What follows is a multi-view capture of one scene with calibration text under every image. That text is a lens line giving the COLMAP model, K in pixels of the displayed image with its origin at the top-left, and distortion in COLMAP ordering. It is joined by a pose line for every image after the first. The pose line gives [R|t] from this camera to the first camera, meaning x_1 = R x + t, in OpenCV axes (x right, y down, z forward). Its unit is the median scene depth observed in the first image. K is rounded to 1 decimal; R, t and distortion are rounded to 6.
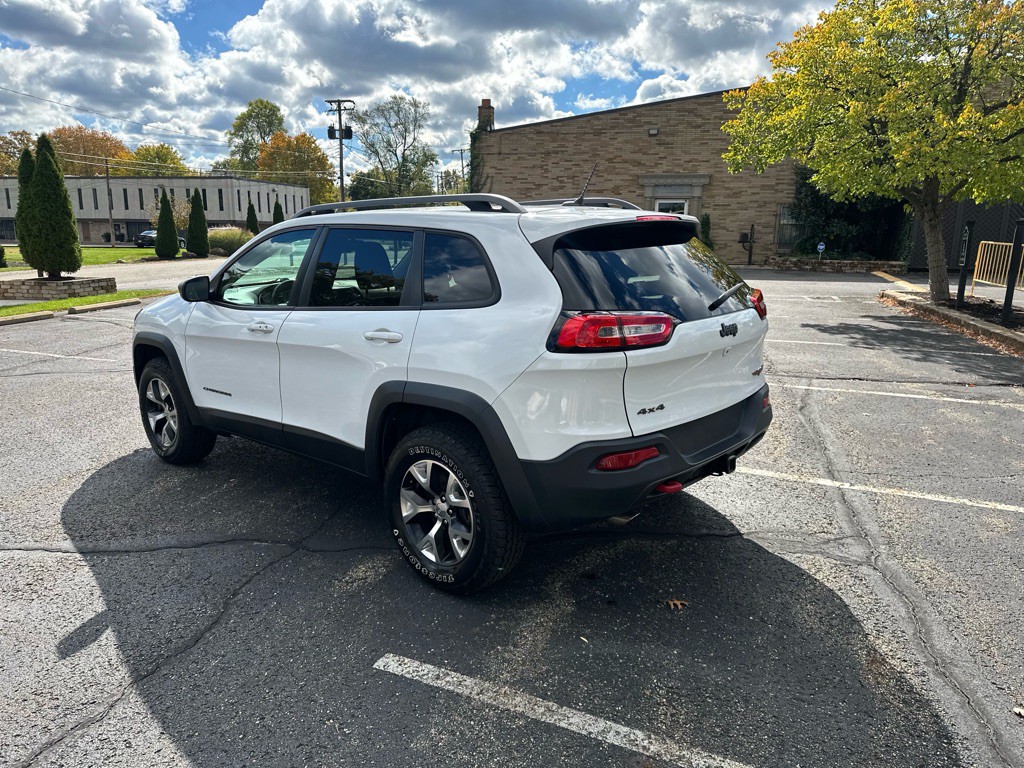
lens RADIAL K [[715.3, 0, 512.0], [0, 715.3, 391.9], [0, 0, 1]] dist [0.047546, -0.064335]
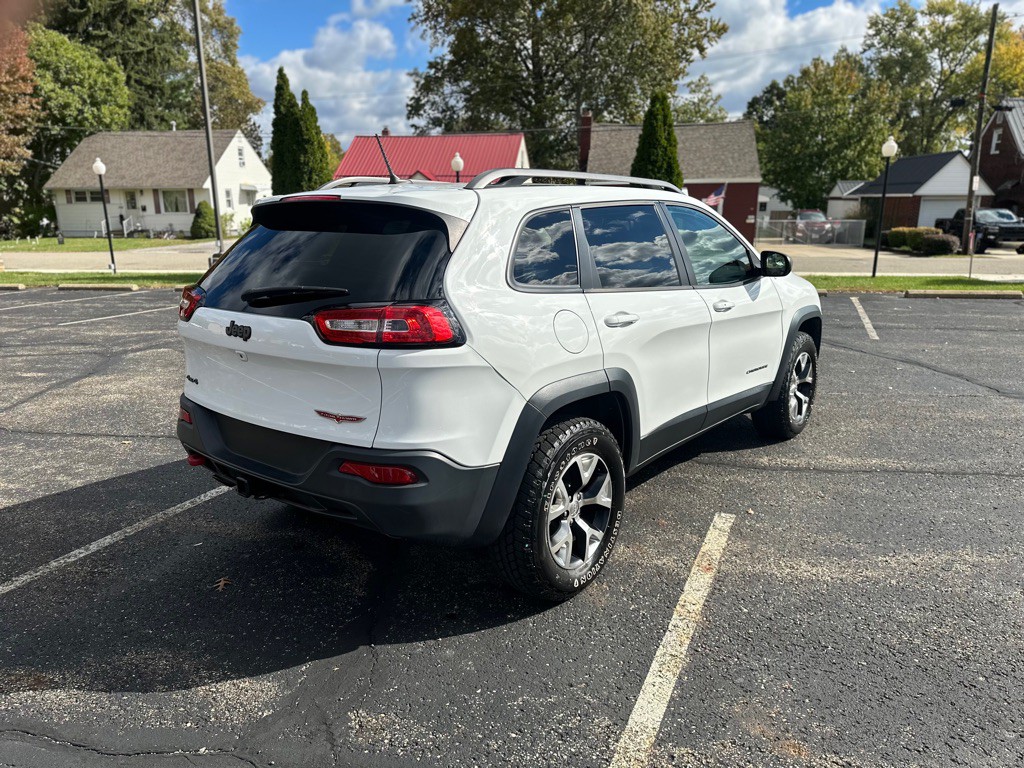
lens RADIAL K [[715.3, 0, 513.3], [0, 715.3, 382.1], [0, 0, 1]] dist [0.047546, -0.064335]
pose [[0.052569, 0.237094, -0.970063, 0.135004], [-0.215360, 0.951240, 0.220823, -0.033164], [0.975119, 0.197305, 0.101067, 0.143605]]
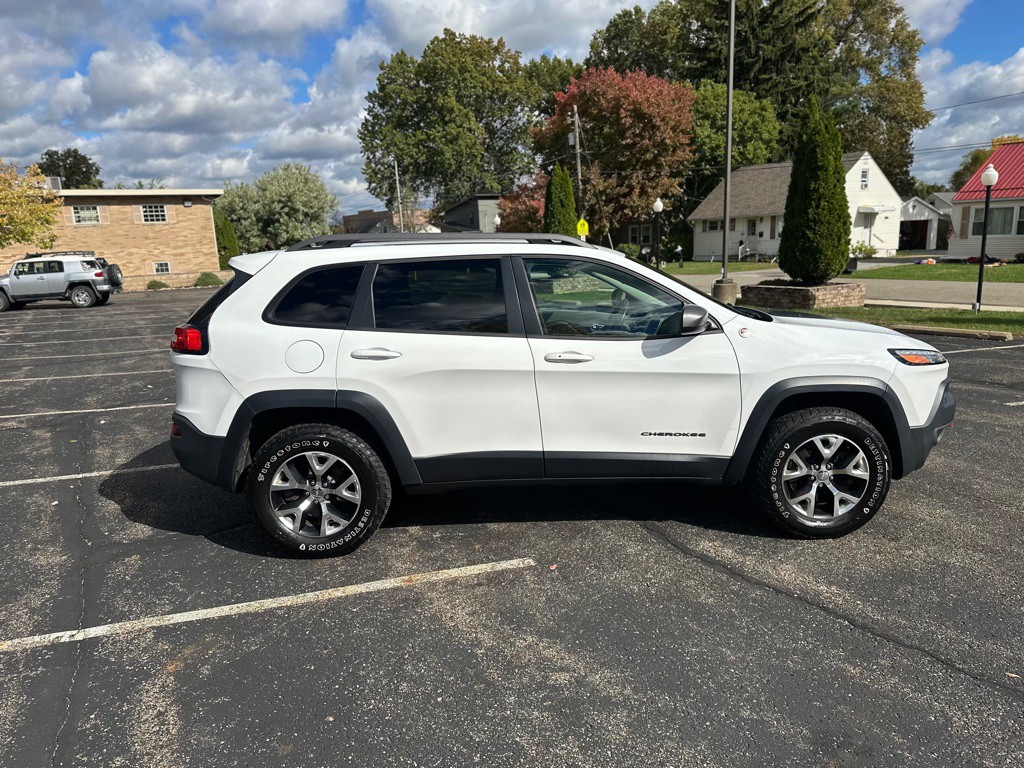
lens RADIAL K [[715.3, 0, 518.2], [0, 715.3, 382.9], [0, 0, 1]] dist [0.047546, -0.064335]
pose [[-0.720718, 0.158042, -0.674973, 0.098301], [-0.119938, 0.930555, 0.345952, -0.068164], [0.682774, 0.330289, -0.651712, 0.283361]]
